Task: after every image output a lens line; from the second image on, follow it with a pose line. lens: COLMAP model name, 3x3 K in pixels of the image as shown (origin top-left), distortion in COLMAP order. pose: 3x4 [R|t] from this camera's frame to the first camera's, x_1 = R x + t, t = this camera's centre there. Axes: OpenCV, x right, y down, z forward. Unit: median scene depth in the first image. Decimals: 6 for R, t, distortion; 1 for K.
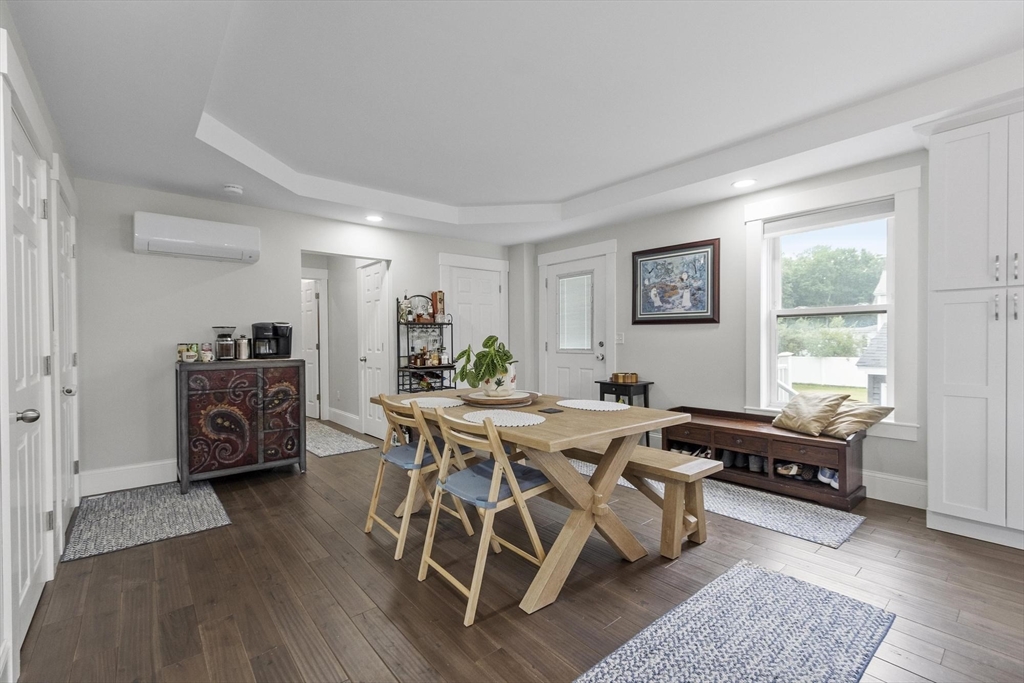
lens RADIAL K [[449.0, 0, 513.3], [0, 449.0, 343.2], [0, 0, 1]] dist [0.000711, 0.000091]
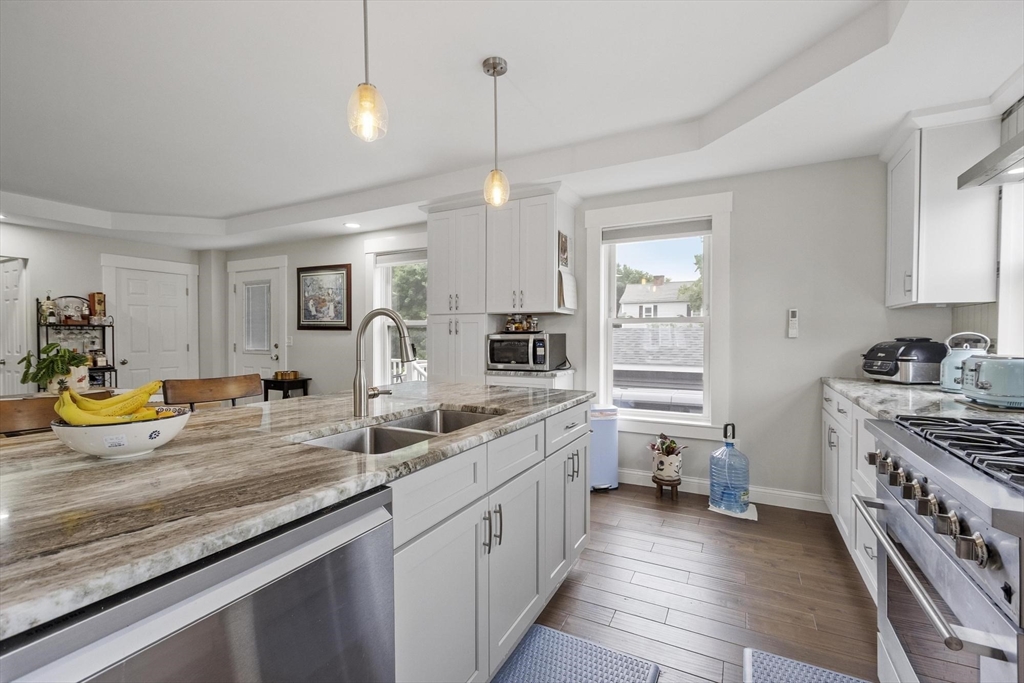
lens RADIAL K [[449.0, 0, 511.2], [0, 449.0, 342.6], [0, 0, 1]] dist [0.000711, 0.000091]
pose [[0.925368, 0.002241, 0.379064, 0.323625], [-0.004402, 0.999979, 0.004835, -0.015048], [-0.379045, -0.006143, 0.925358, -0.284917]]
